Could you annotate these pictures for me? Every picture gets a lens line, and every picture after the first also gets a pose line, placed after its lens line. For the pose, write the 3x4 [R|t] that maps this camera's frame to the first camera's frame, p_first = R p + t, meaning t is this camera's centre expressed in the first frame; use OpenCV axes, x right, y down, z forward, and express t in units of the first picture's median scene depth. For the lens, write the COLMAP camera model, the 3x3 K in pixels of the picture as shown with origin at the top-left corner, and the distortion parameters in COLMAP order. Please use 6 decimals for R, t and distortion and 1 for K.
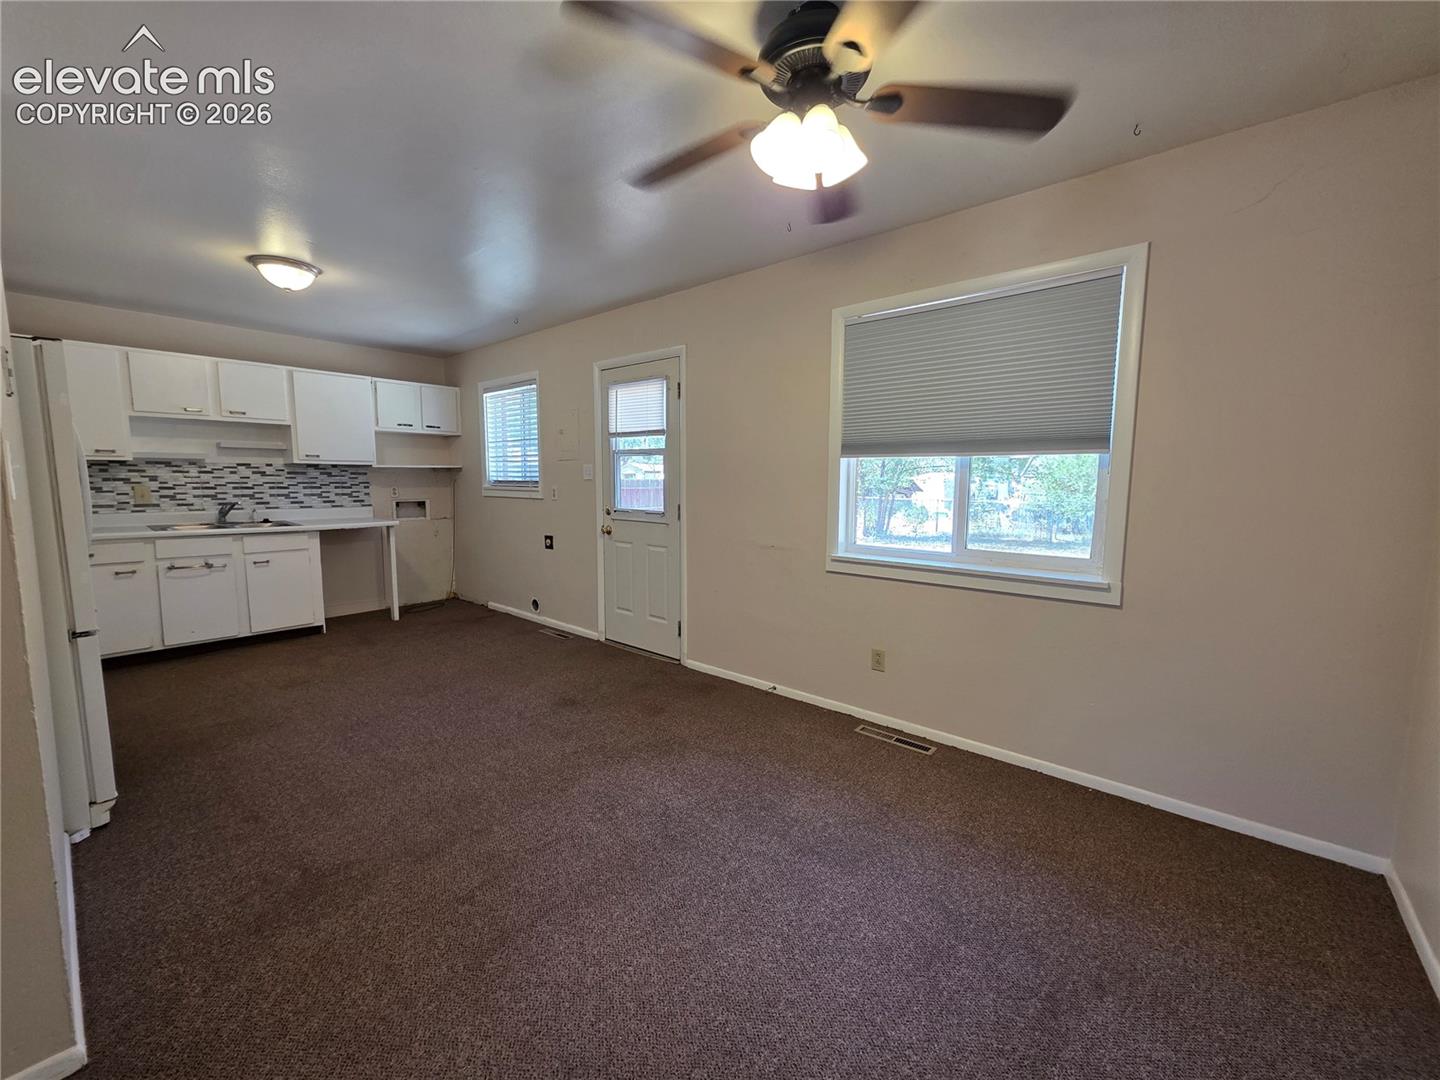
lens RADIAL K [[579.5, 0, 714.3], [0, 579.5, 539.8], [0, 0, 1]] dist [0.001227, 0.000126]
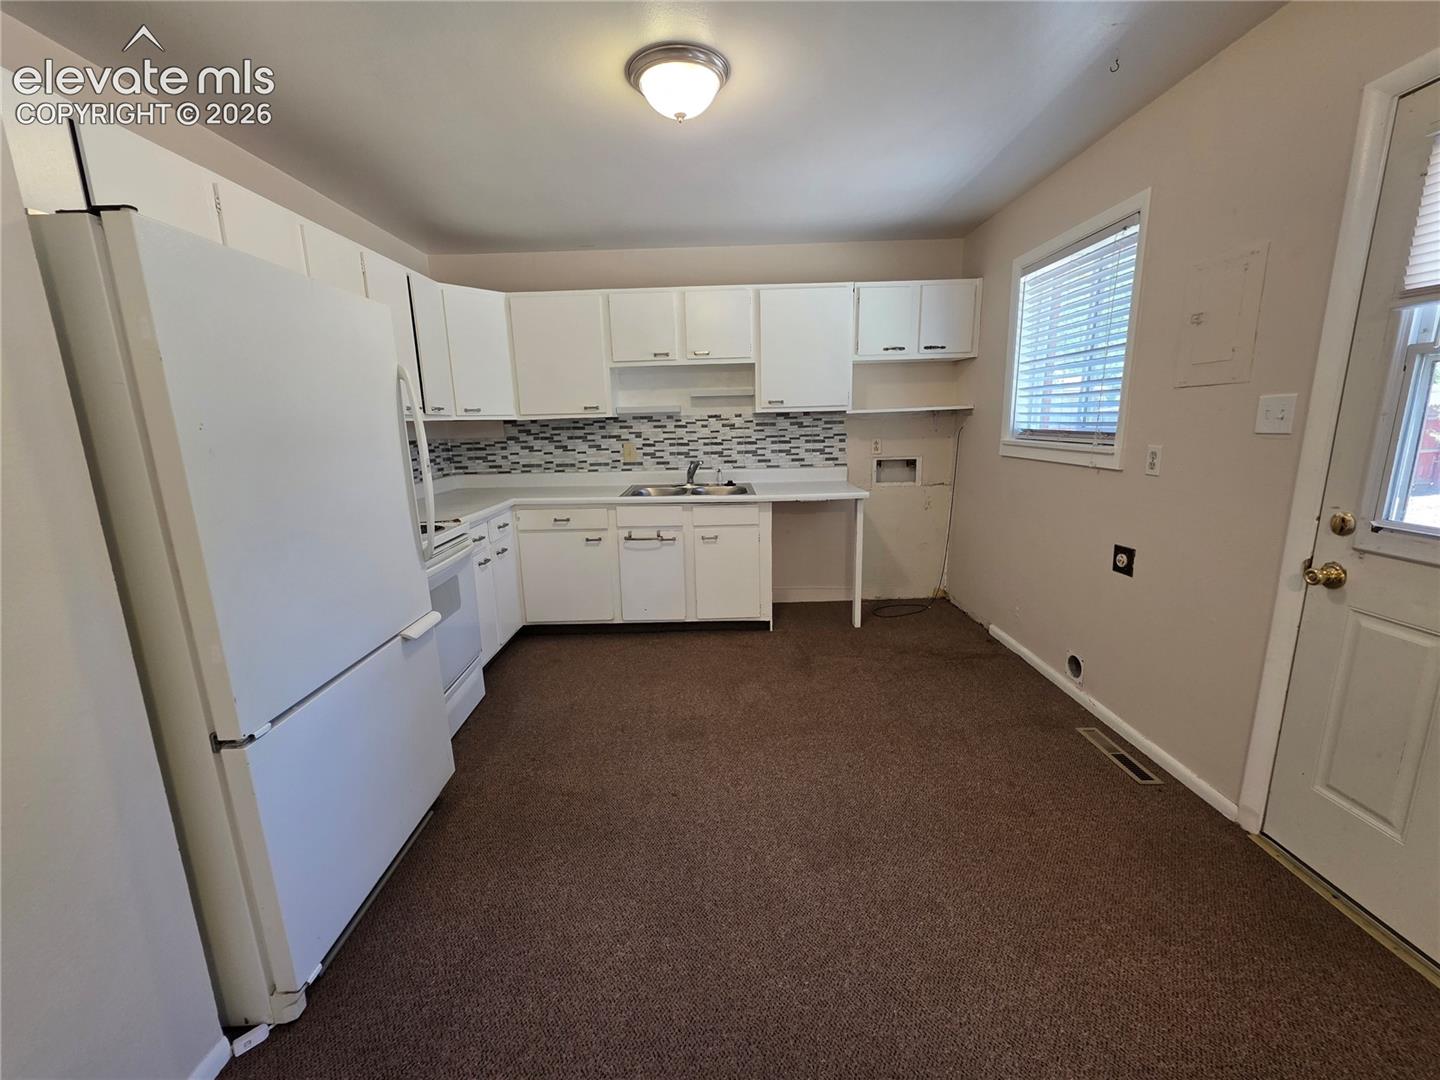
lens RADIAL K [[579.1, 0, 714.1], [0, 579.1, 539.3], [0, 0, 1]] dist [0.001836, -0.000020]
pose [[0.657557, 0.130657, -0.741989, -0.154050], [-0.050008, 0.990245, 0.130055, -0.060453], [0.751743, -0.048413, 0.657677, 0.426109]]
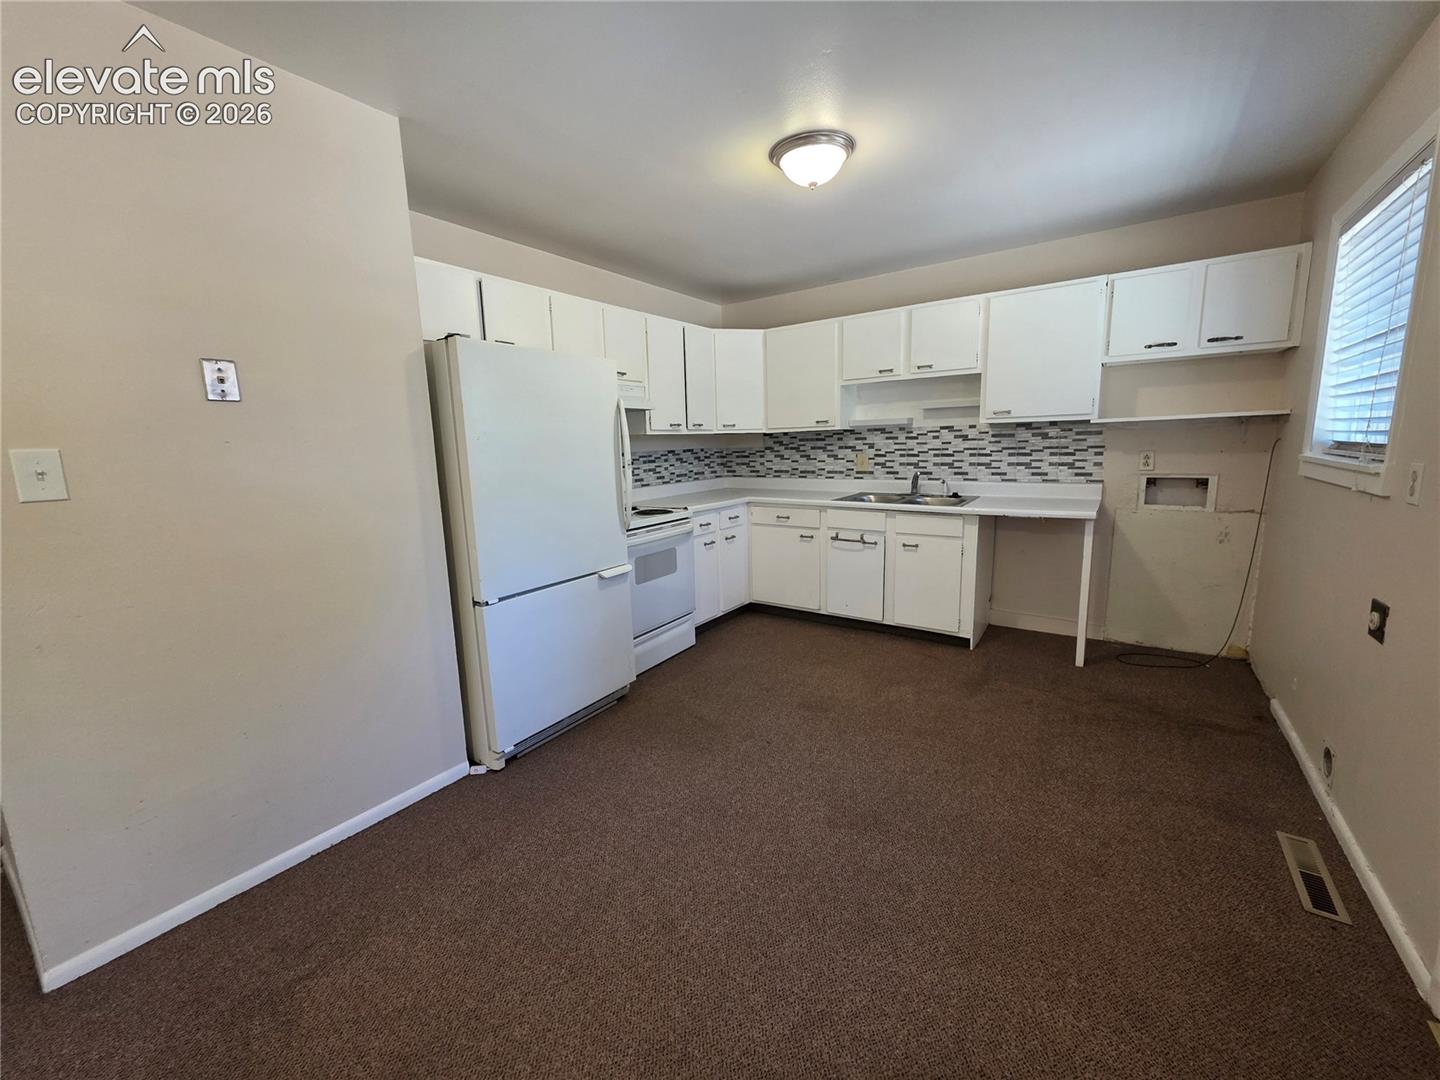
lens RADIAL K [[575.7, 0, 705.8], [0, 575.7, 537.4], [0, 0, 1]] dist [-0.000267, -0.000136]
pose [[0.099380, 0.153815, -0.983089, 0.010098], [-0.075335, 0.986308, 0.146703, -0.067252], [0.992194, 0.059481, 0.109607, 0.560148]]
